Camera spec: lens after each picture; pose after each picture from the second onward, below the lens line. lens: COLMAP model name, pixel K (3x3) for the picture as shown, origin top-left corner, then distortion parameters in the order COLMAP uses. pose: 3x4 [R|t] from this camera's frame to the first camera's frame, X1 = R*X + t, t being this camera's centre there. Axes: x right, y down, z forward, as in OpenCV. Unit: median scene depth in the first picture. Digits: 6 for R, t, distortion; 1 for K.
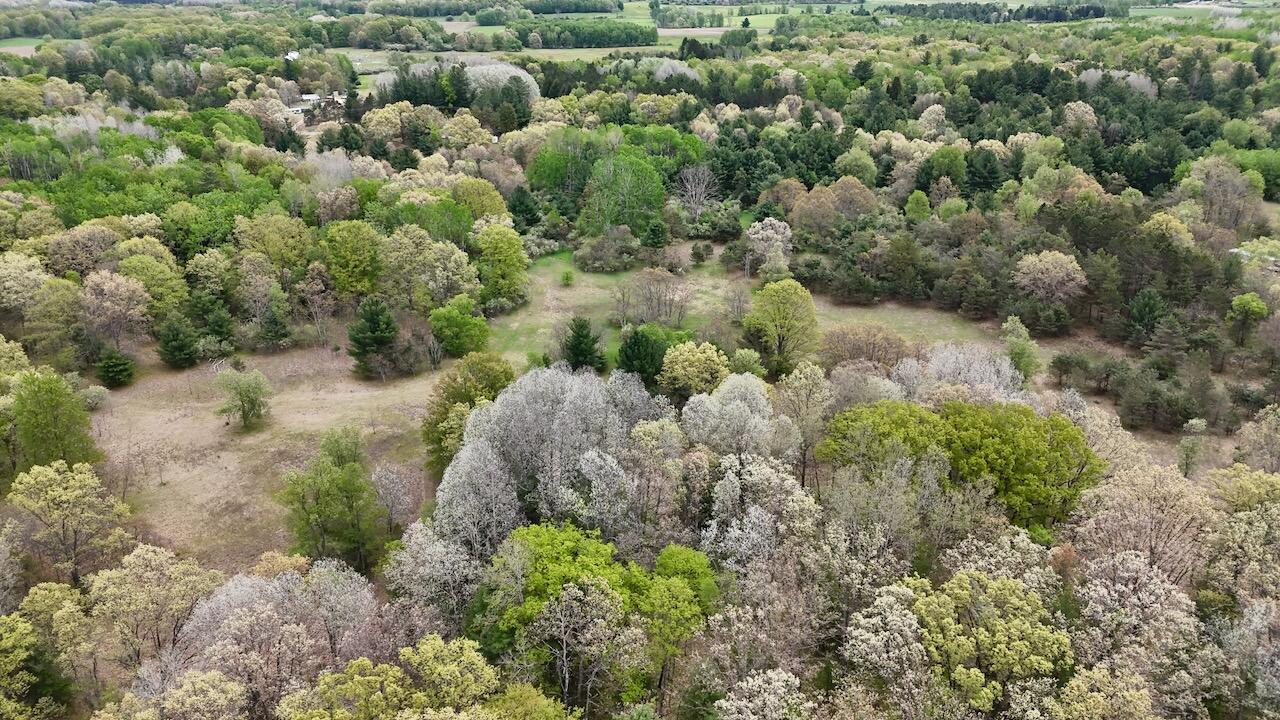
lens RADIAL K [[932.5, 0, 640.0], [0, 932.5, 360.0], [0, 0, 1]] dist [0.077783, -0.080257]
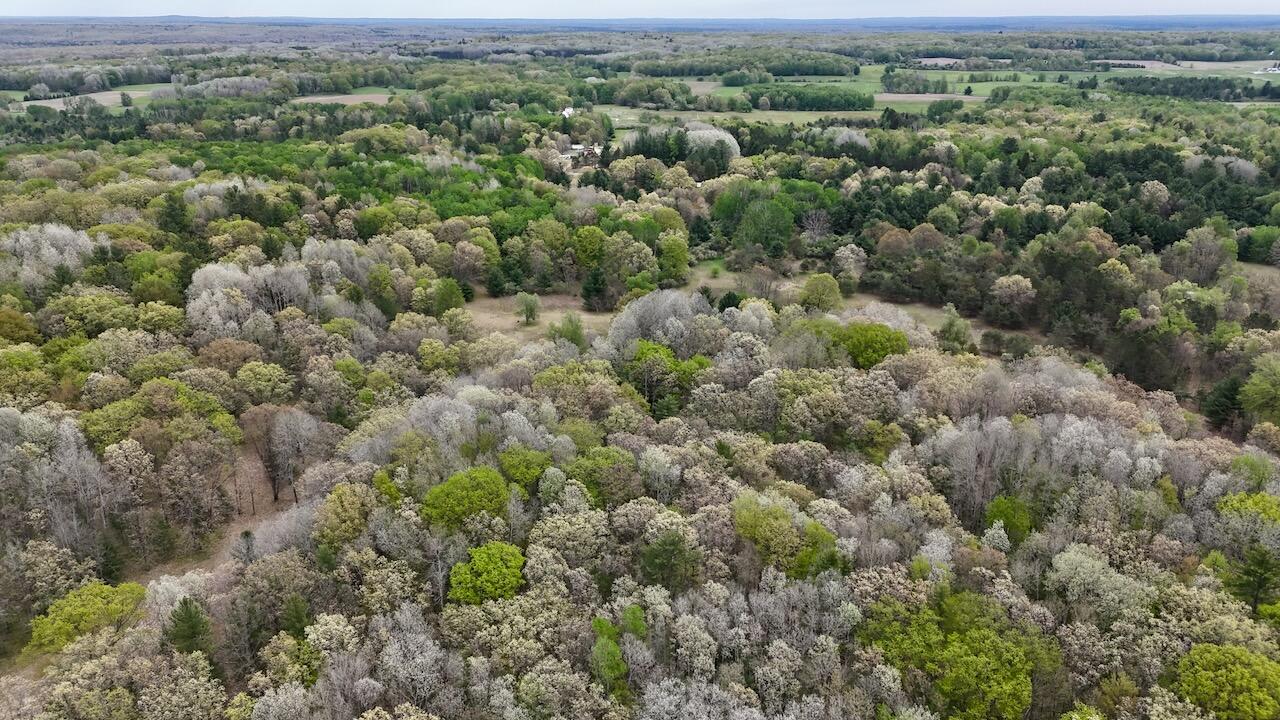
lens RADIAL K [[932.5, 0, 640.0], [0, 932.5, 360.0], [0, 0, 1]] dist [0.077783, -0.080257]
pose [[0.965432, 0.102658, -0.239589, 0.124663], [-0.113808, 0.992950, -0.033139, 0.082156], [0.234498, 0.059261, 0.970309, -0.364554]]
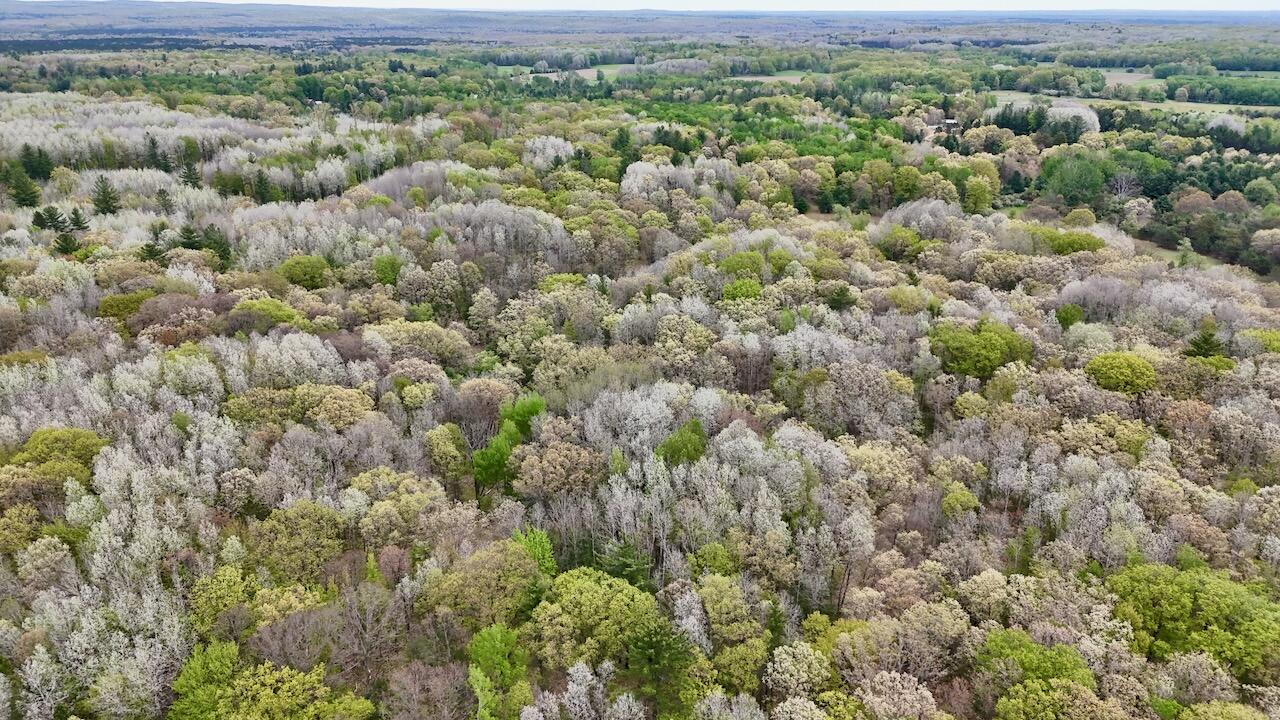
lens RADIAL K [[932.5, 0, 640.0], [0, 932.5, 360.0], [0, 0, 1]] dist [0.077783, -0.080257]
pose [[0.763287, 0.244061, -0.598187, 0.366896], [-0.266483, 0.962402, 0.052628, 0.195604], [0.588540, 0.119236, 0.799627, -0.622552]]
